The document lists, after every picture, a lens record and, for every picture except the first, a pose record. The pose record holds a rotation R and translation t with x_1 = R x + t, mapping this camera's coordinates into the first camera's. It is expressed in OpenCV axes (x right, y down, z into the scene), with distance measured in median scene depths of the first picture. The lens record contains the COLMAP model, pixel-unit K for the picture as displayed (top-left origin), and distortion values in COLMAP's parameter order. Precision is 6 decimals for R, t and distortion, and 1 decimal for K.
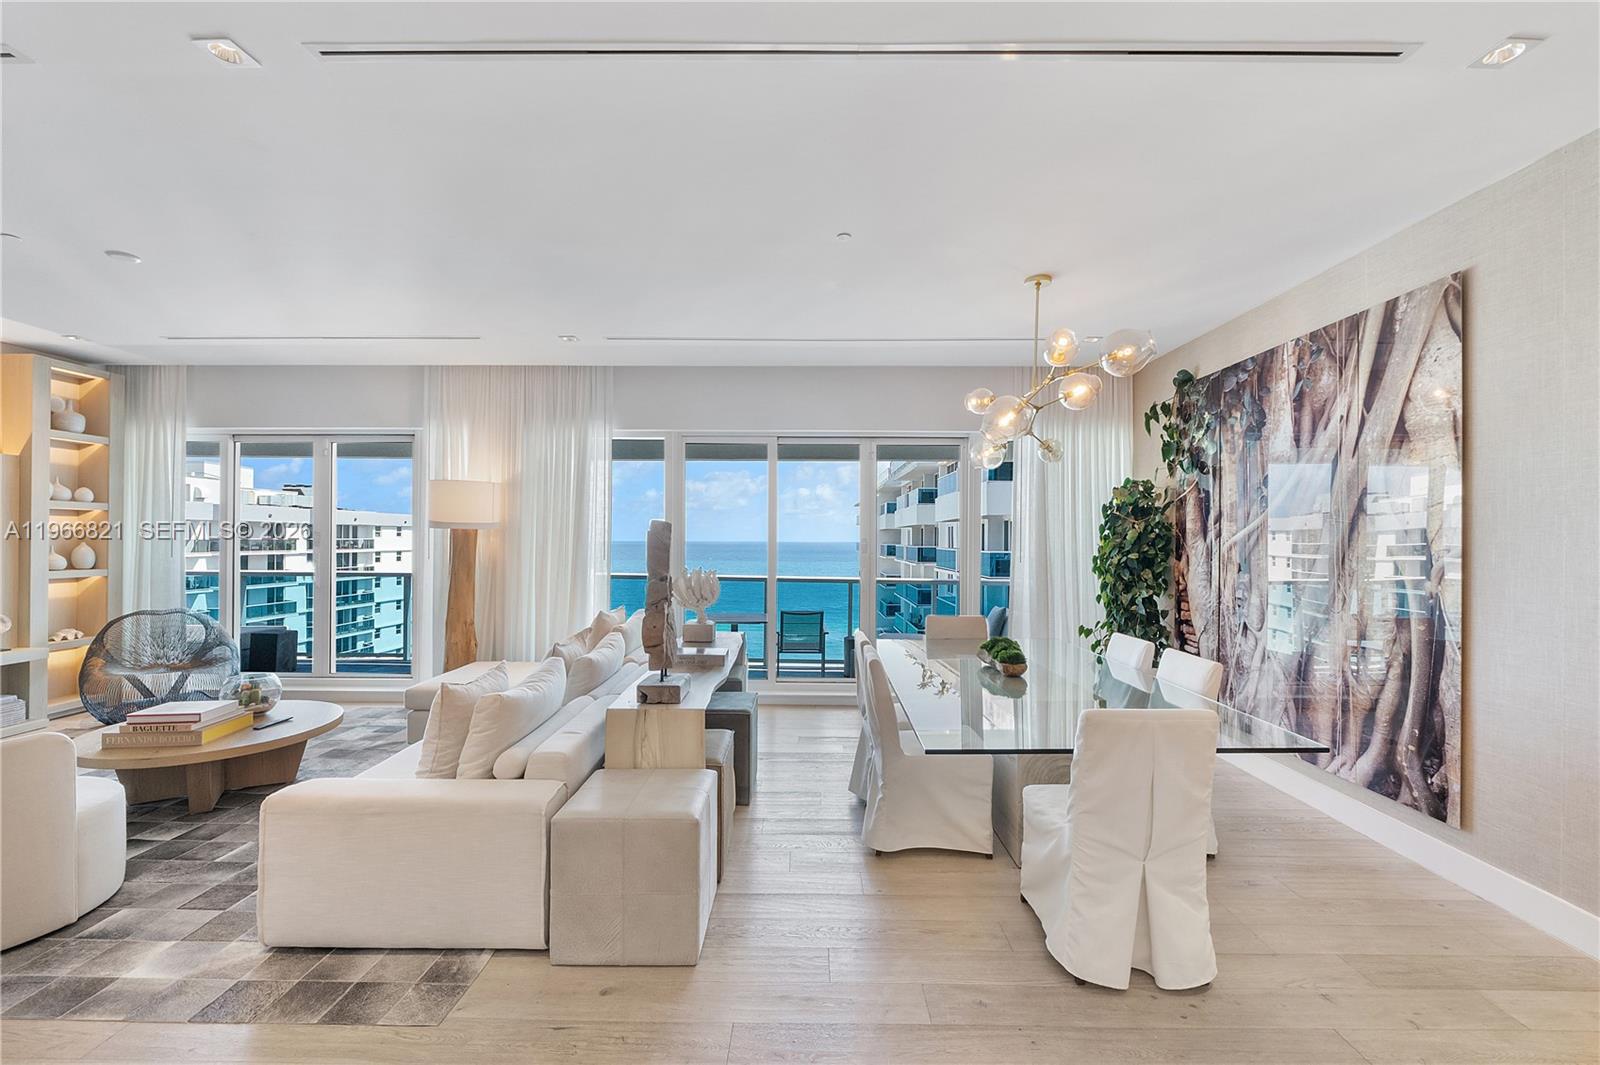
lens RADIAL K [[685.8, 0, 804.2], [0, 685.8, 536.9], [0, 0, 1]] dist [-0.004019, -0.000540]
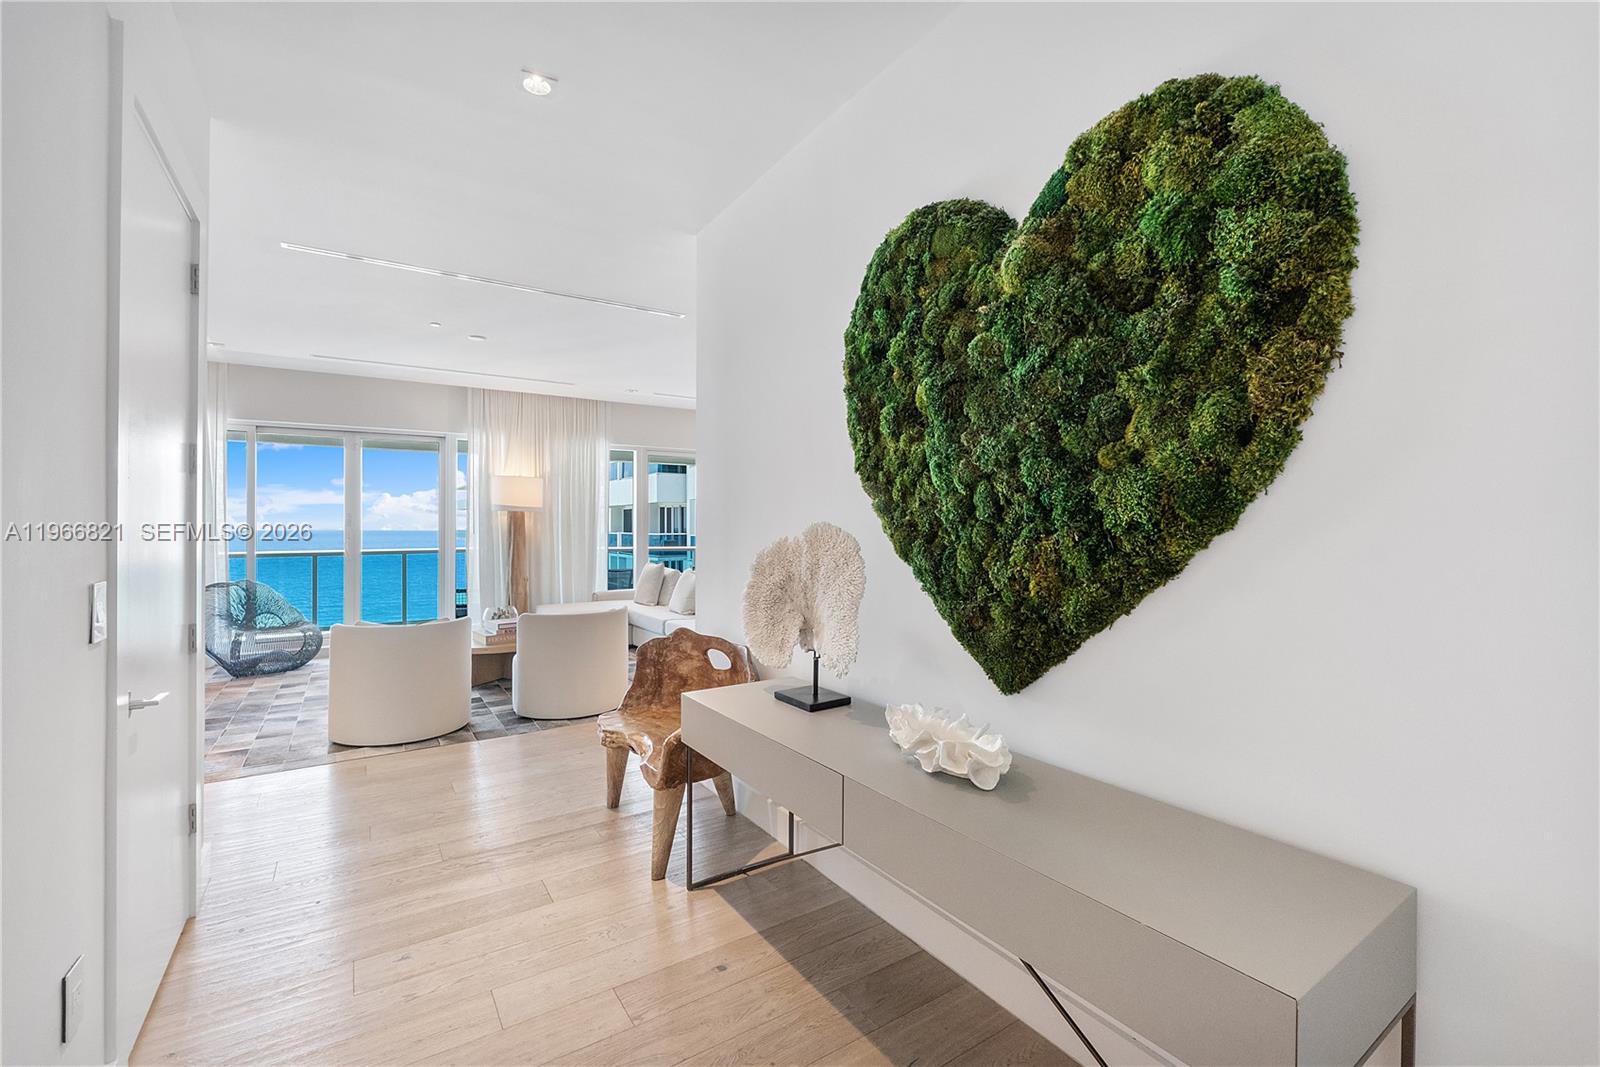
lens RADIAL K [[685.8, 0, 804.2], [0, 685.8, 537.9], [0, 0, 1]] dist [-0.004019, -0.000540]
pose [[0.826245, -0.017830, 0.563028, -1.031383], [0.005721, 0.999713, 0.023264, 0.017370], [-0.563281, -0.016001, 0.826110, -0.613621]]
